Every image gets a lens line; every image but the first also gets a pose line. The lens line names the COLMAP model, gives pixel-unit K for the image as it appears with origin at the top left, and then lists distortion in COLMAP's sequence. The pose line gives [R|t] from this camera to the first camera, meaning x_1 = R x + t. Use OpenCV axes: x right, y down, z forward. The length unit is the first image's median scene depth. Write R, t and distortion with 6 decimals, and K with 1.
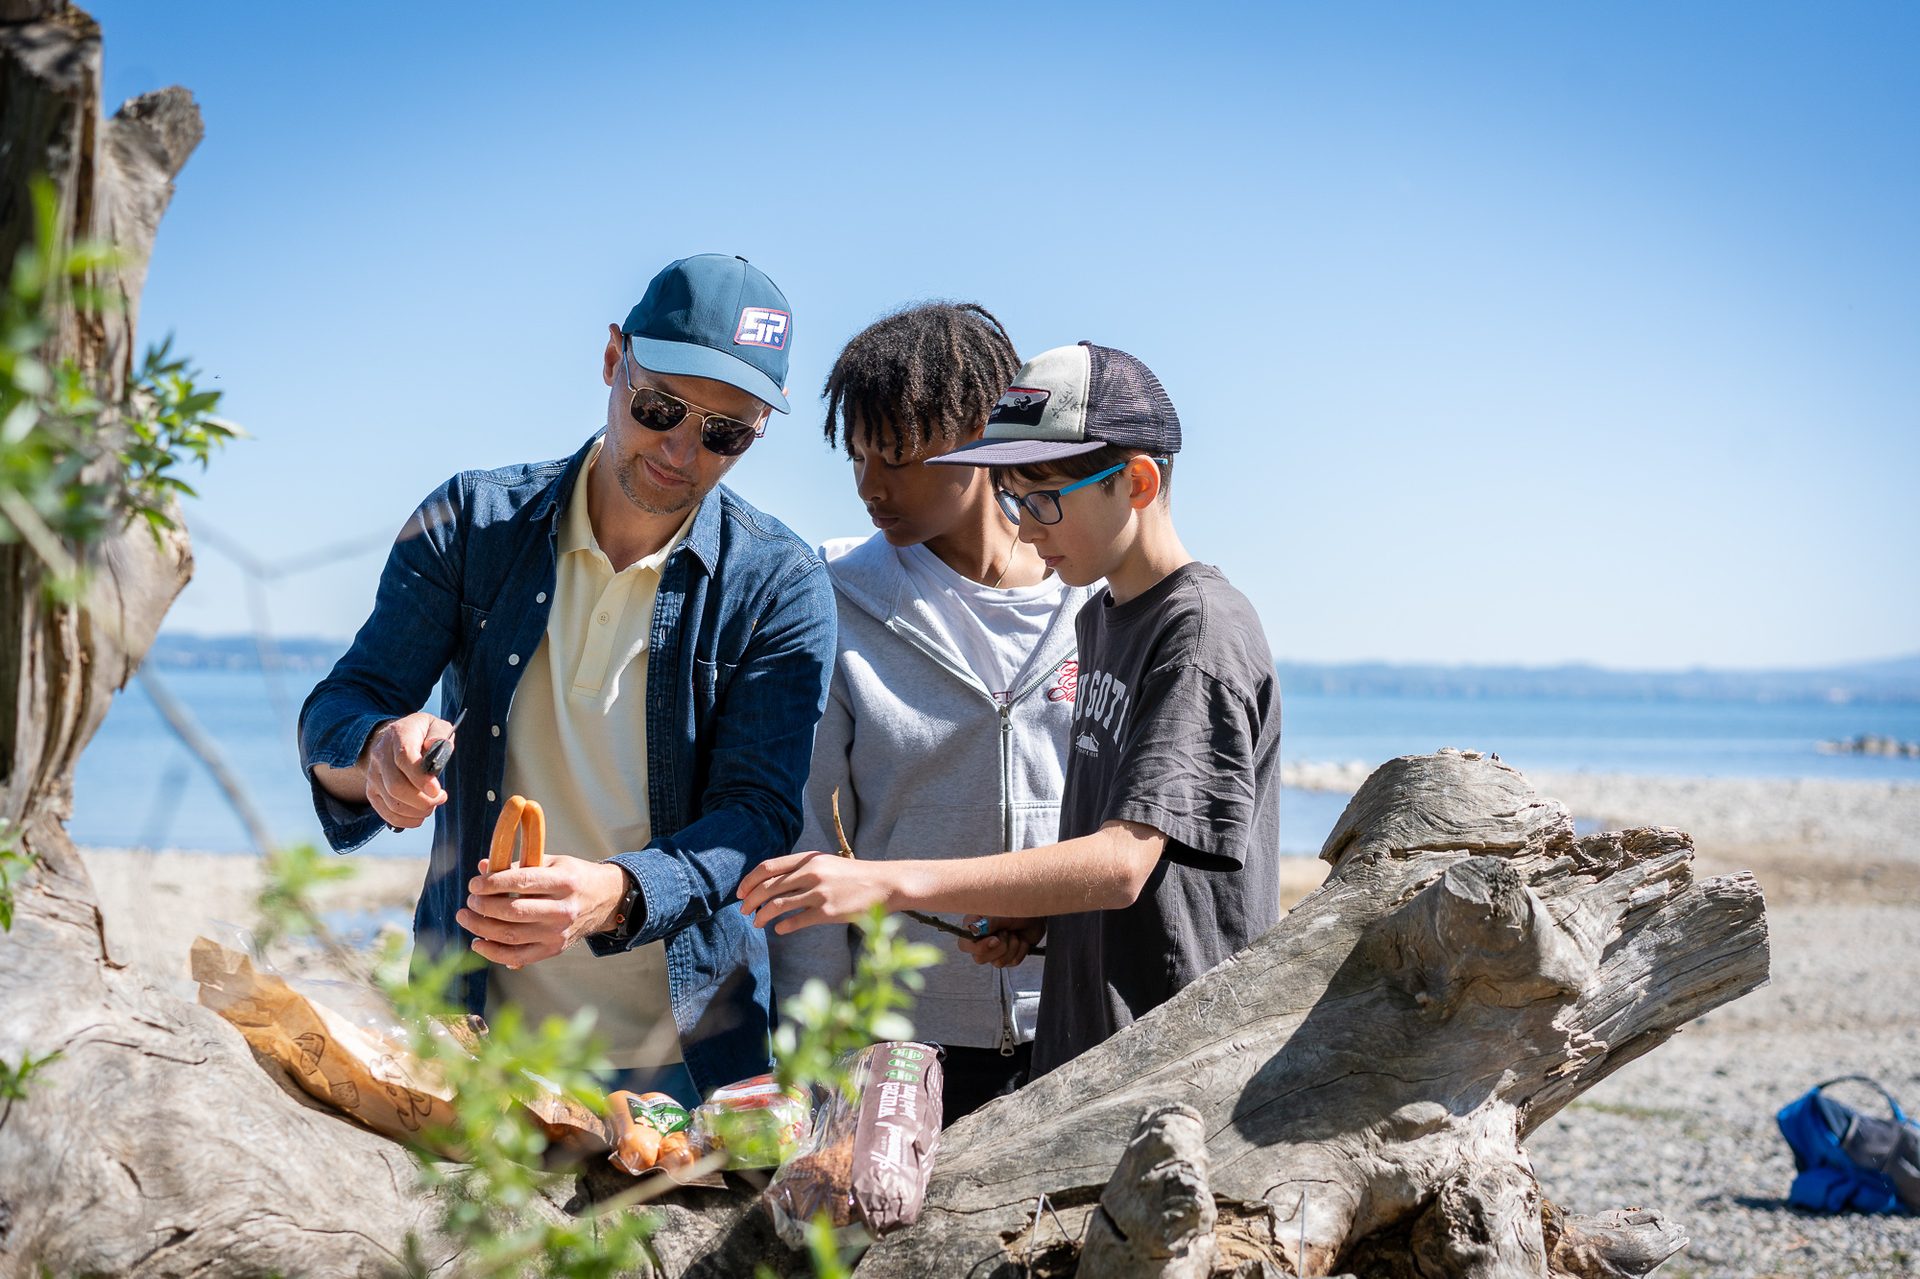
lens RADIAL K [[2942.2, 0, 982.7], [0, 2942.2, 611.6], [0, 0, 1]] dist [0.031887, -0.193907]
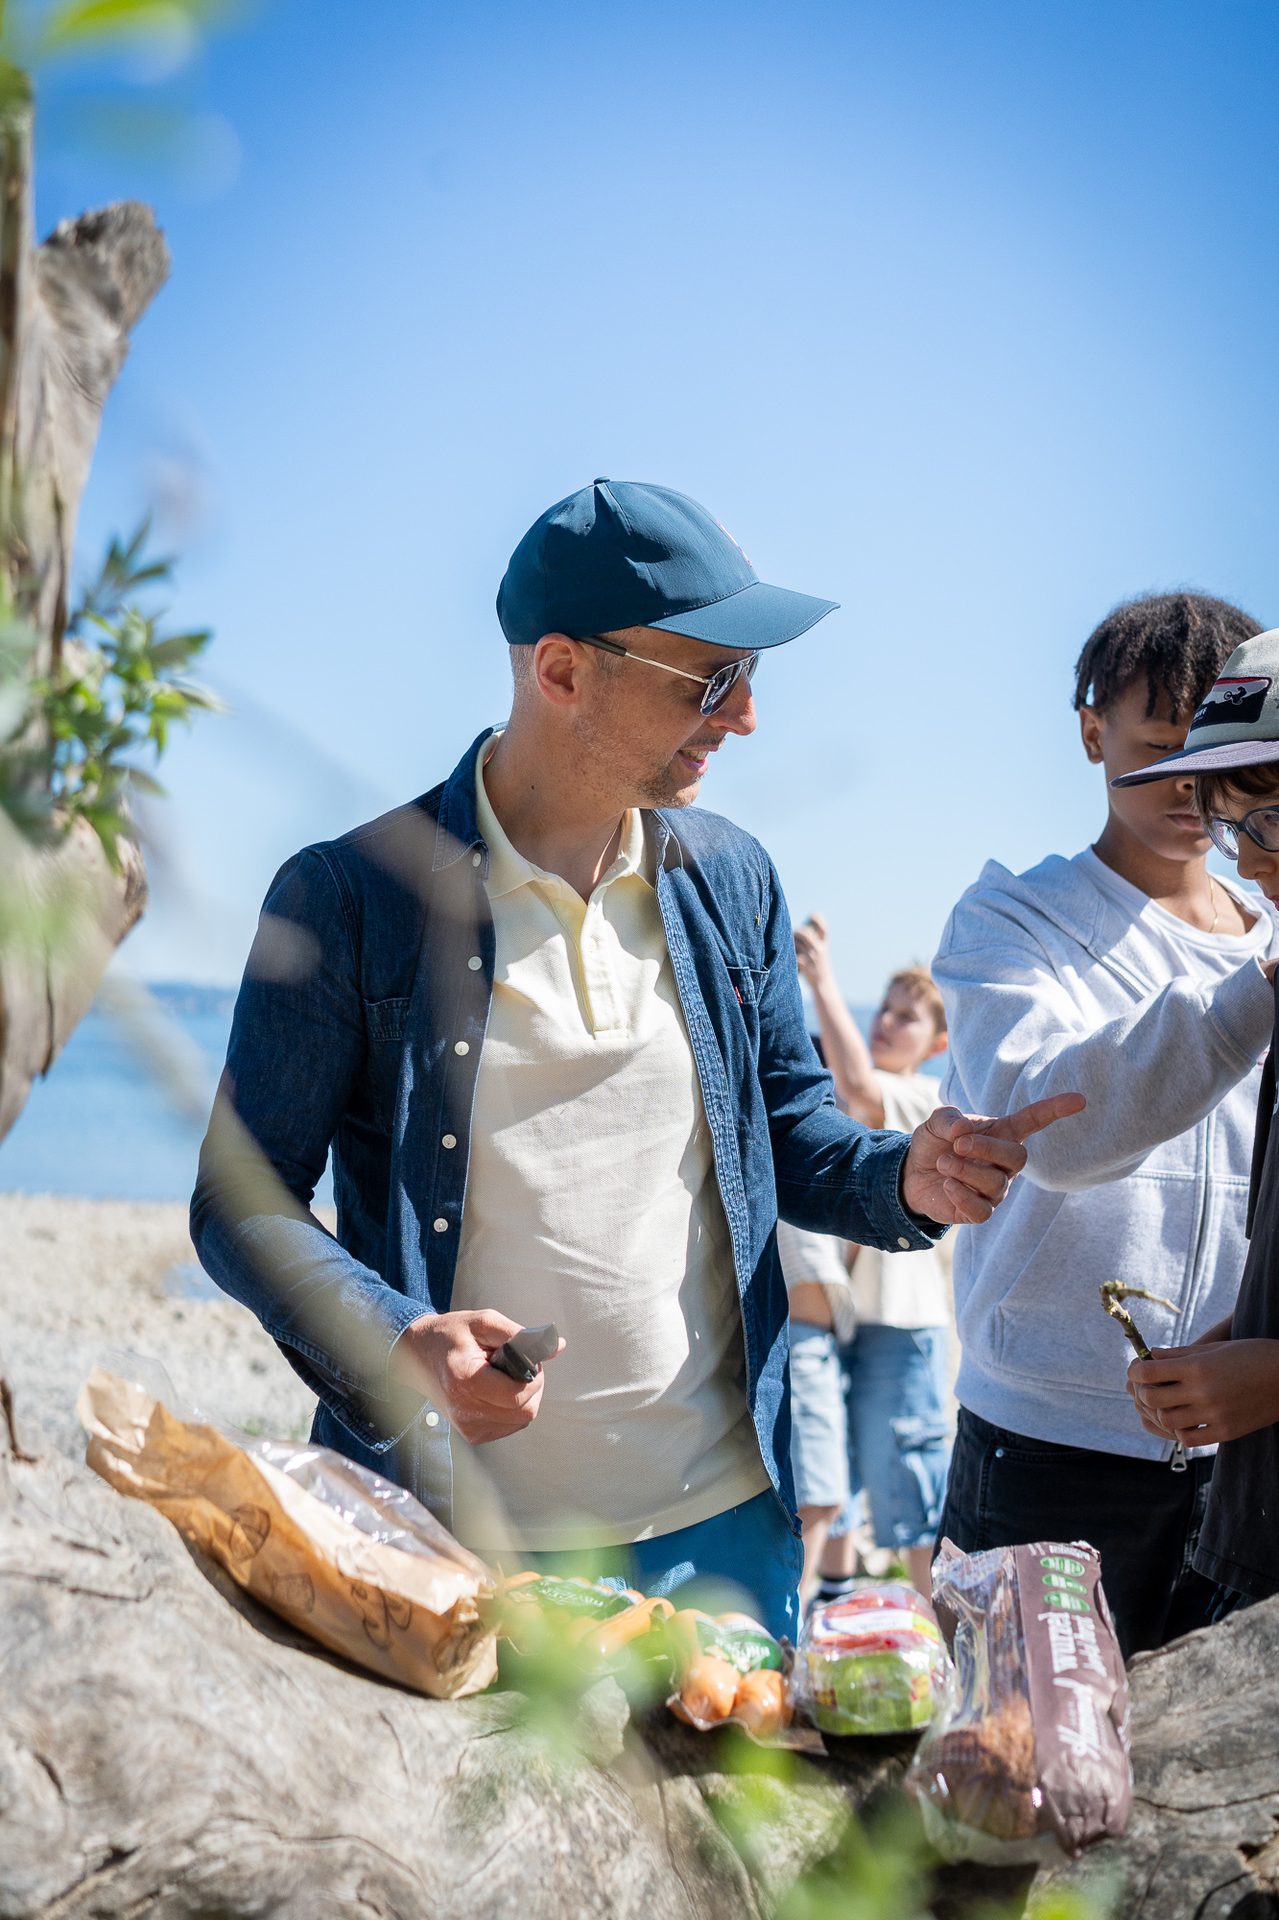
lens RADIAL K [[2942.2, 0, 639.5], [0, 2942.2, 960.0], [0, 0, 1]] dist [0.031887, -0.193907]
pose [[0.997515, 0.010321, -0.069692, -0.099500], [-0.010353, 0.999946, -0.000093, -0.002102], [0.069687, 0.000814, 0.997569, 0.302885]]
